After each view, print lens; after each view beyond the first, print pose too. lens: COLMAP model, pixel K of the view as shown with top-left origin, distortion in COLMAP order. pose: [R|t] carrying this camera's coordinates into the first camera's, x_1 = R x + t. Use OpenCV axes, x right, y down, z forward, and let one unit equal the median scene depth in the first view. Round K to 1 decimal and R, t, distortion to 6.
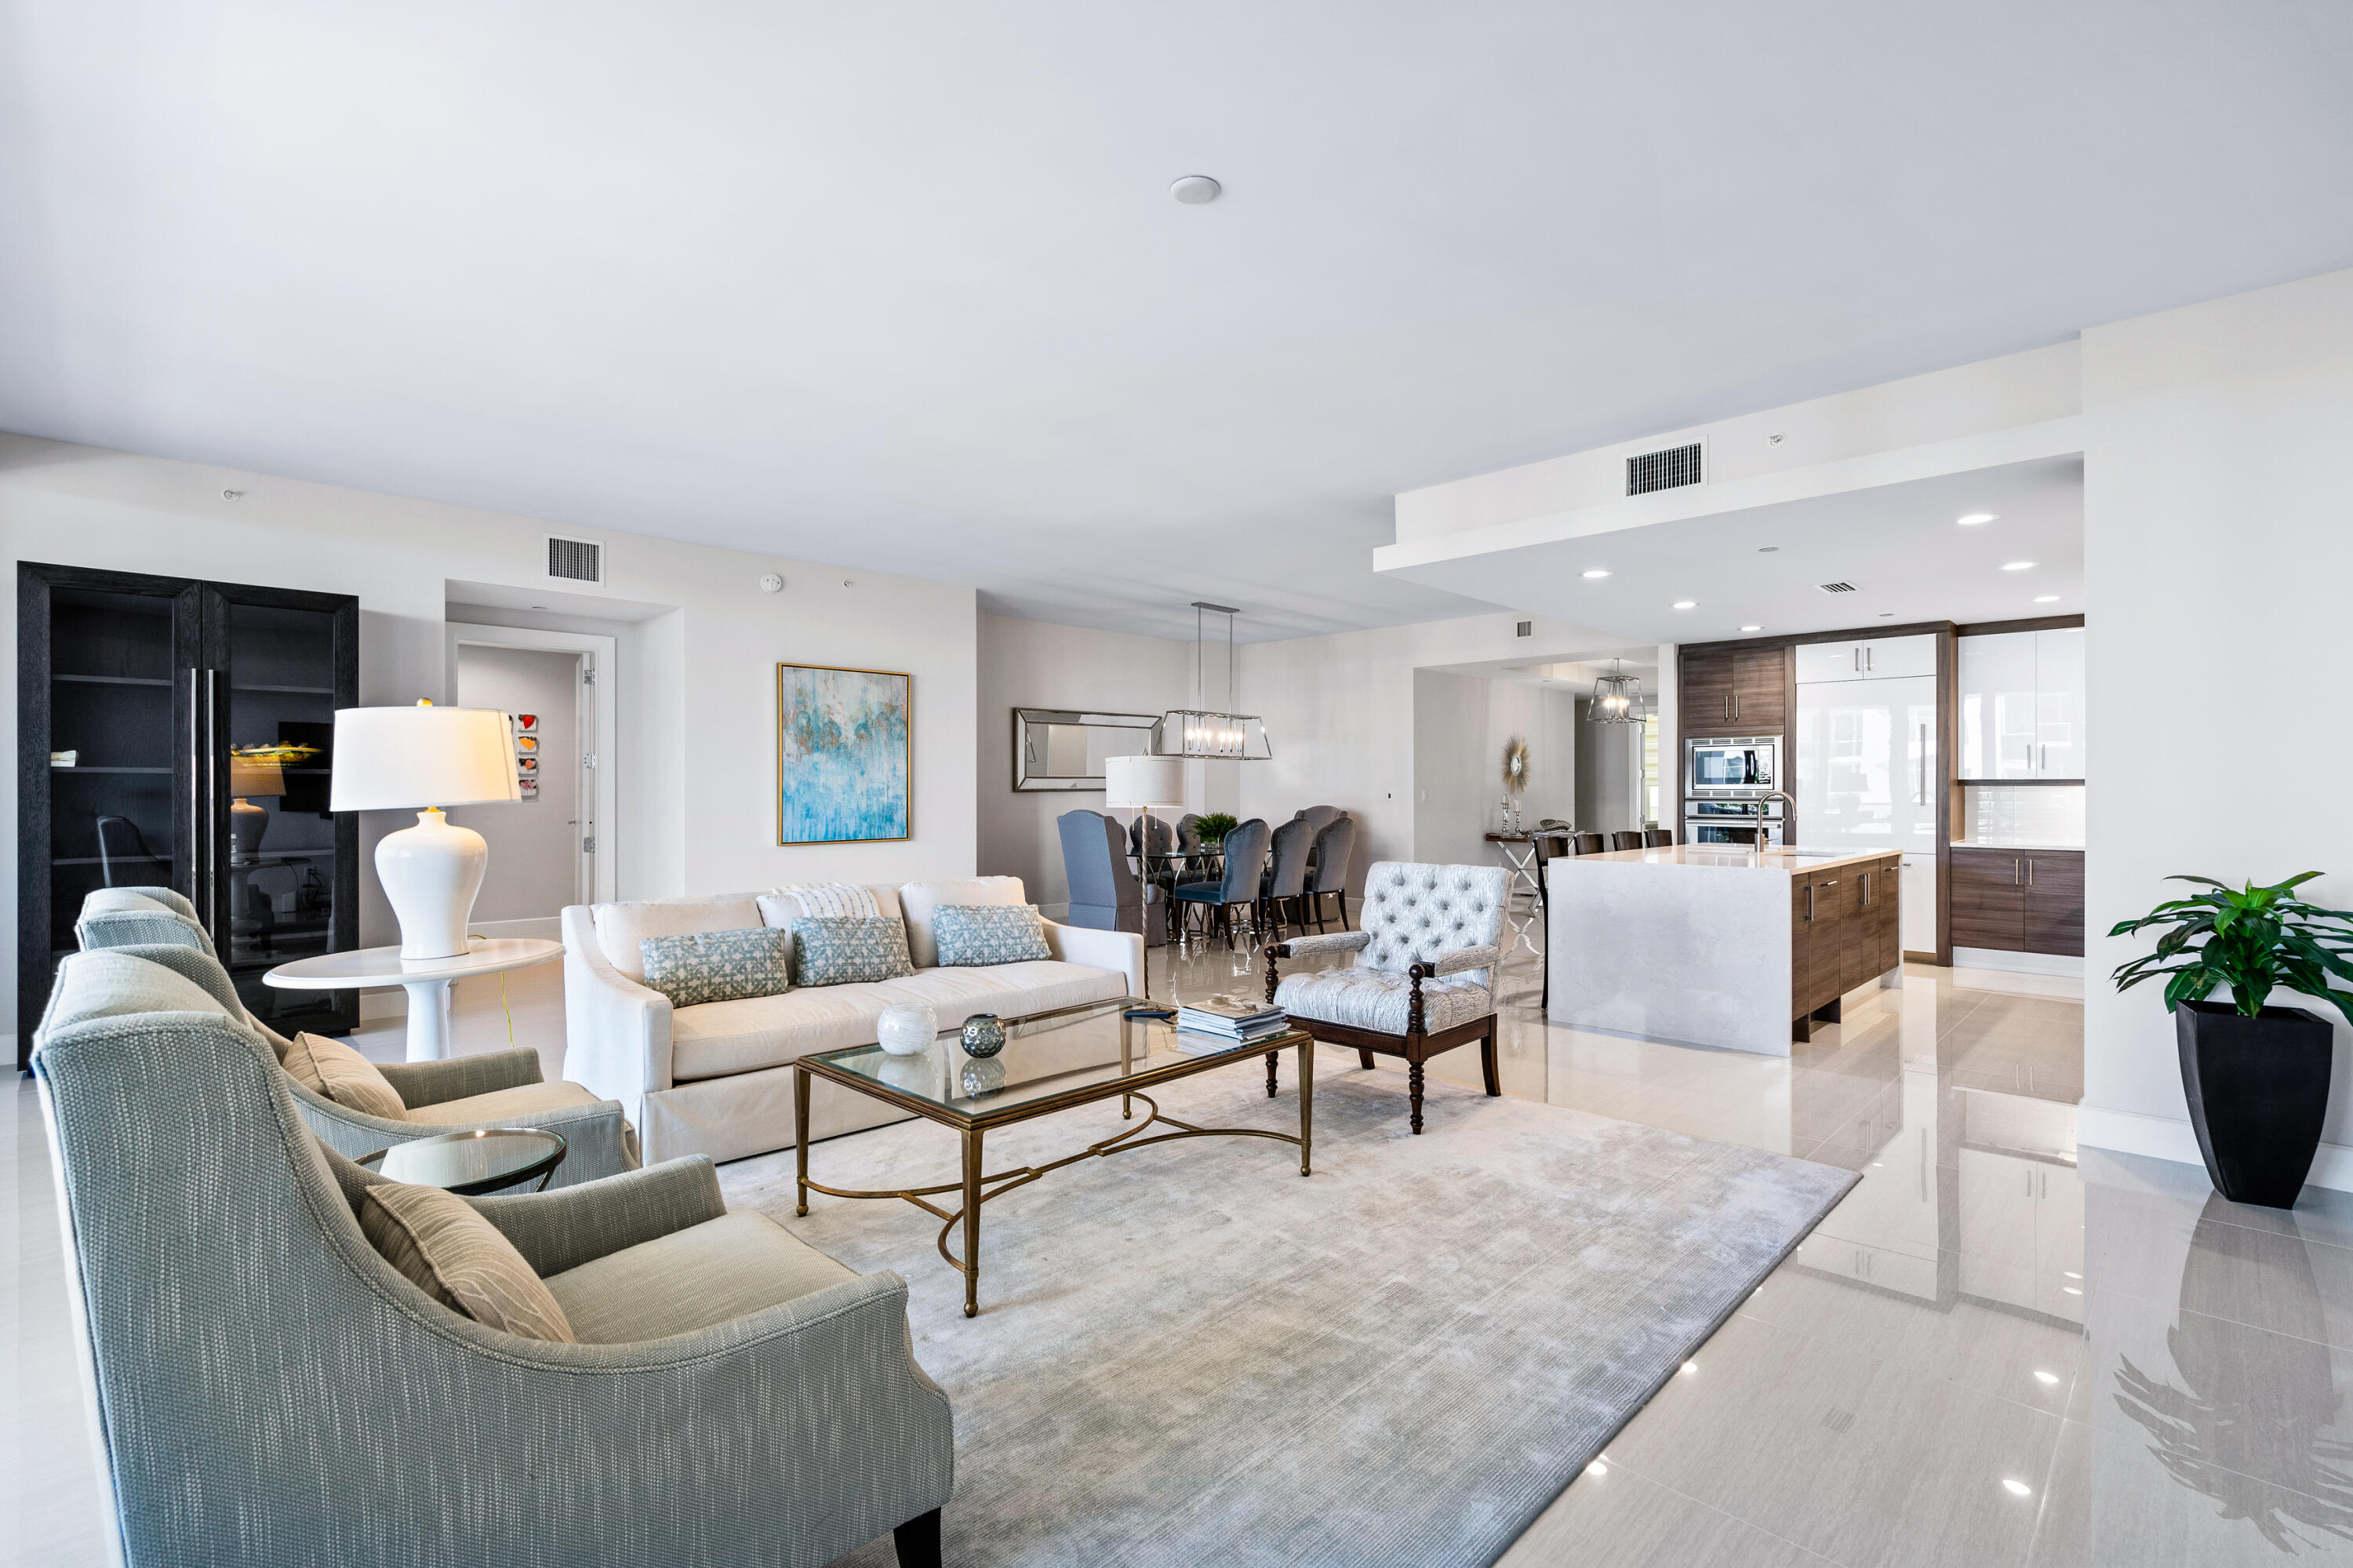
lens RADIAL K [[1065.2, 0, 1176.5], [0, 1065.2, 784.0], [0, 0, 1]] dist [-0.000044, -0.000182]
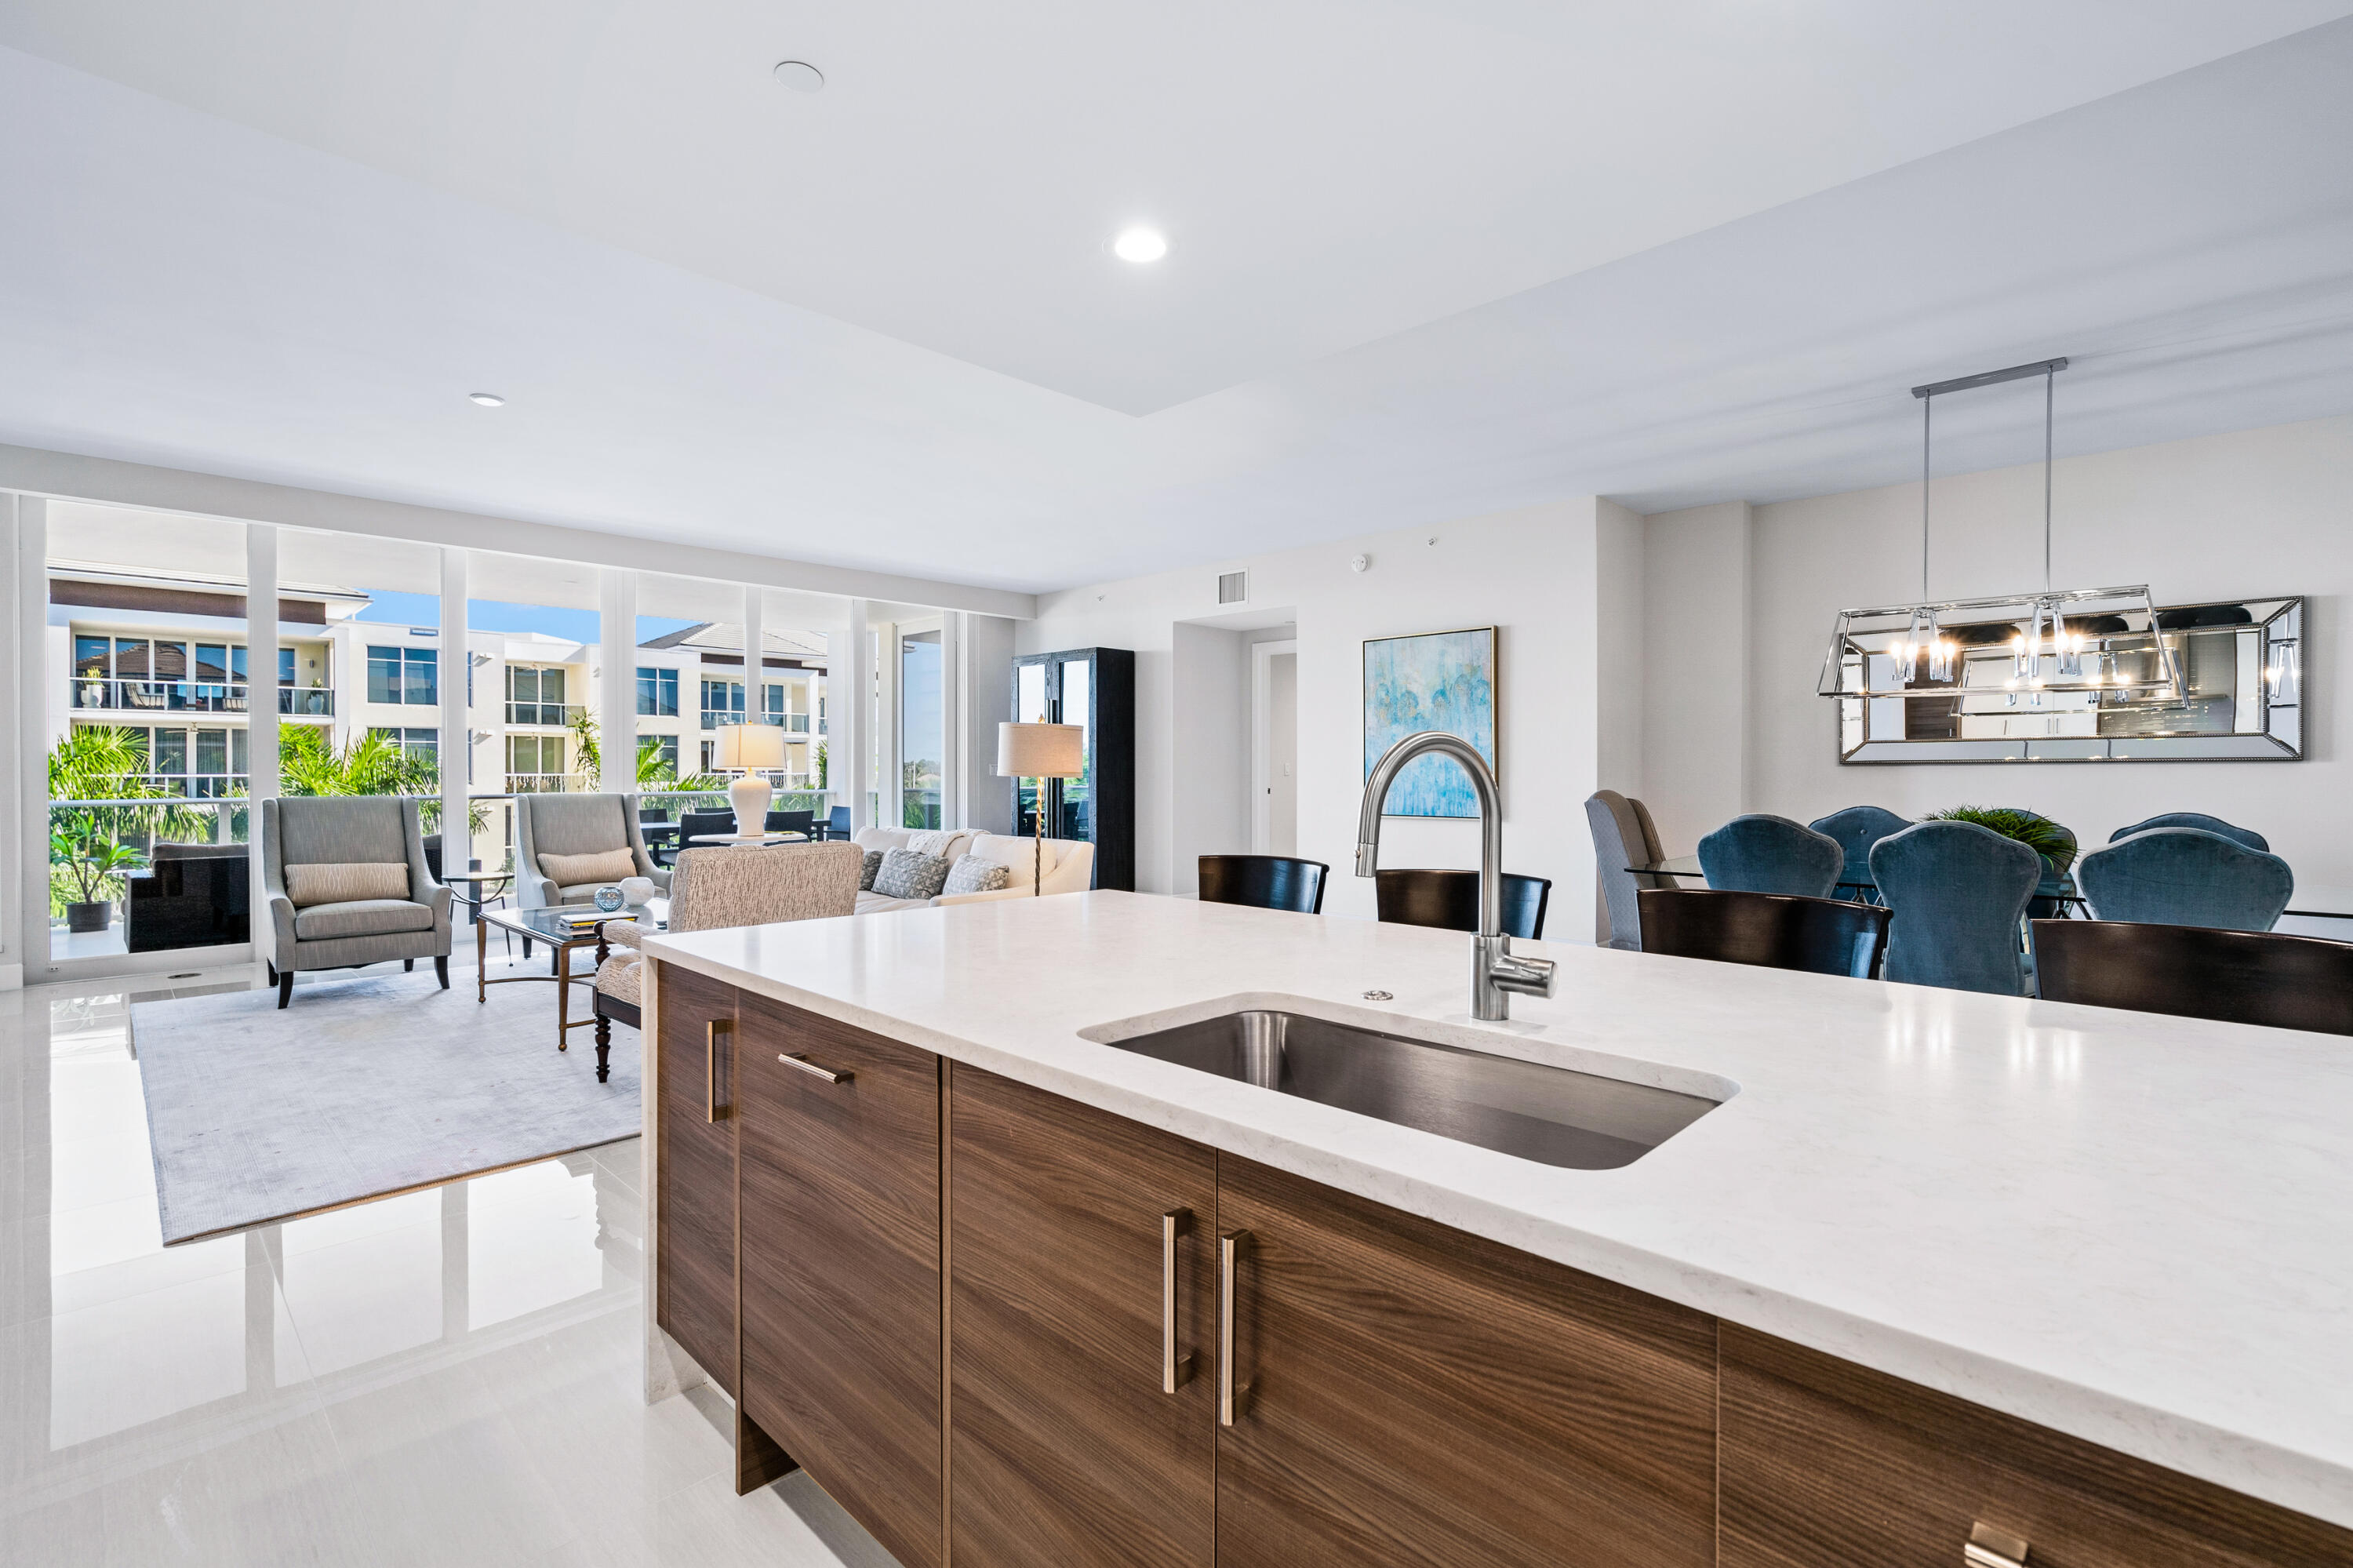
lens RADIAL K [[1065.2, 0, 1176.5], [0, 1065.2, 784.0], [0, 0, 1]] dist [-0.000044, -0.000182]
pose [[0.006745, 0.012935, -0.999894, 0.629207], [0.000767, 0.999916, 0.012941, 0.012364], [0.999977, -0.000854, 0.006734, 0.773846]]
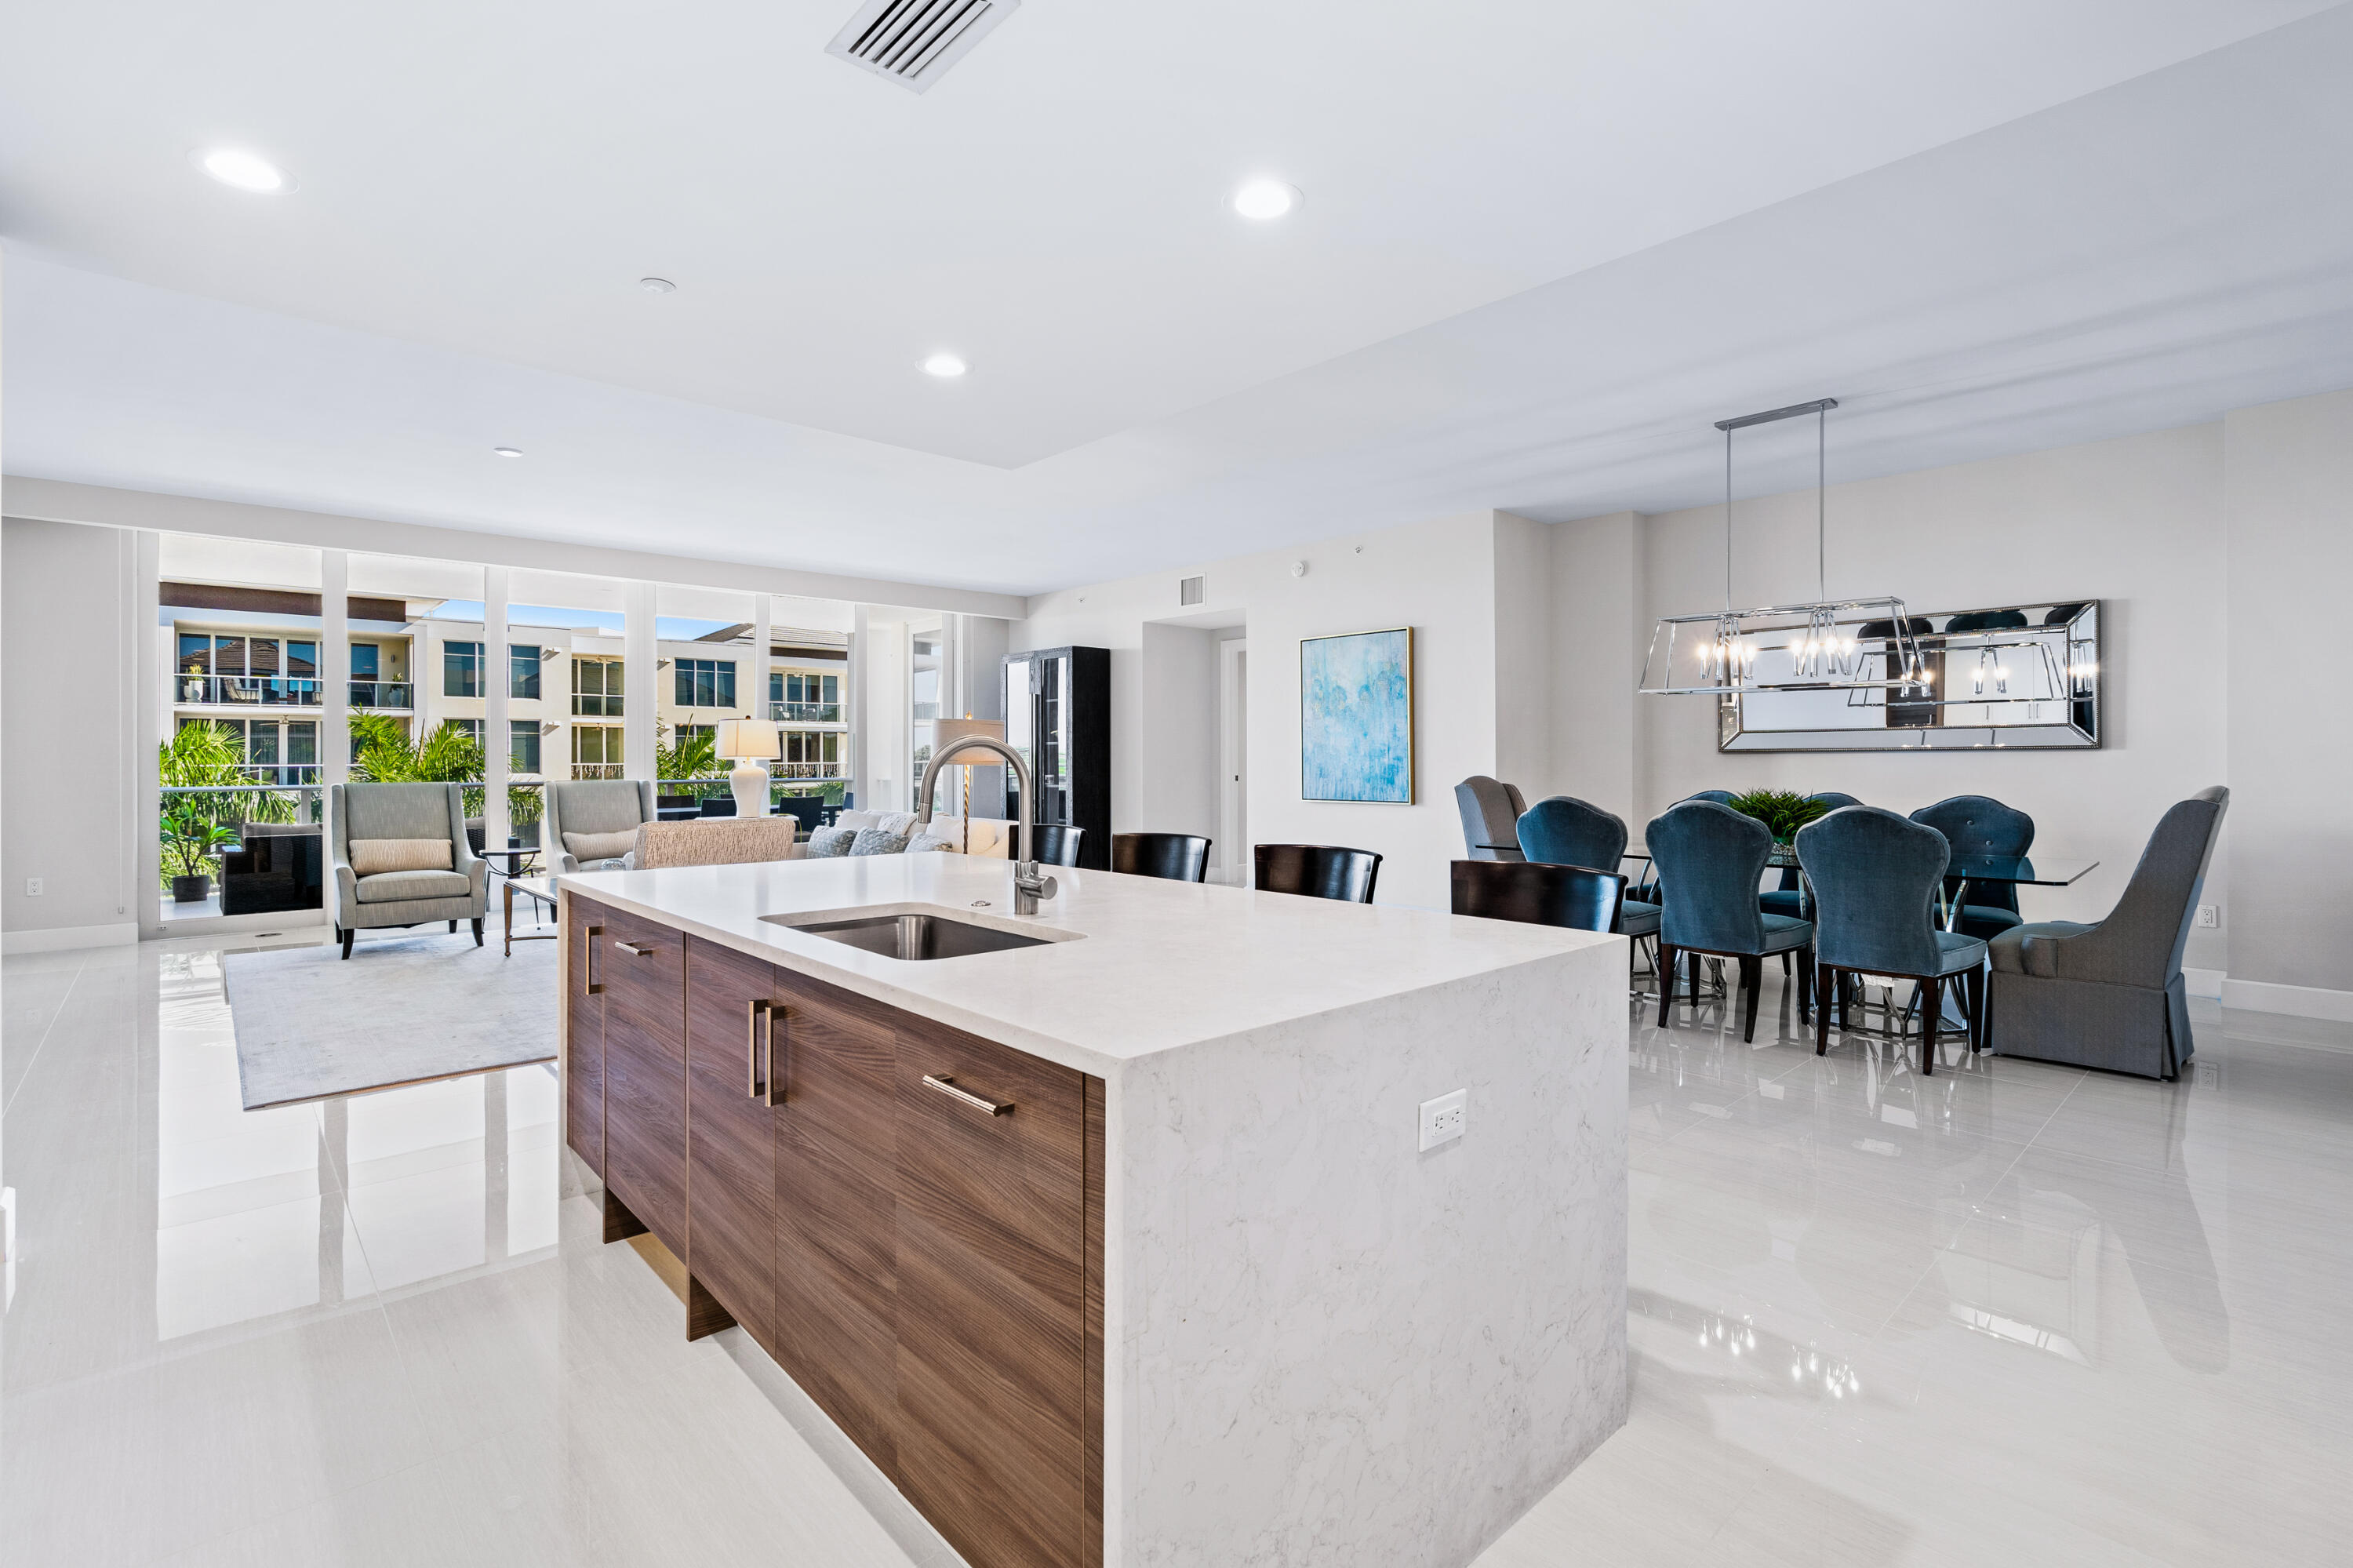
lens RADIAL K [[1075.1, 0, 1179.8], [0, 1075.1, 764.9], [0, 0, 1]] dist [0.000262, 0.000512]
pose [[-0.045570, 0.005794, -0.998944, 0.735685], [0.002458, 0.999981, 0.005688, 0.012374], [0.998958, -0.002196, -0.045584, 0.879983]]
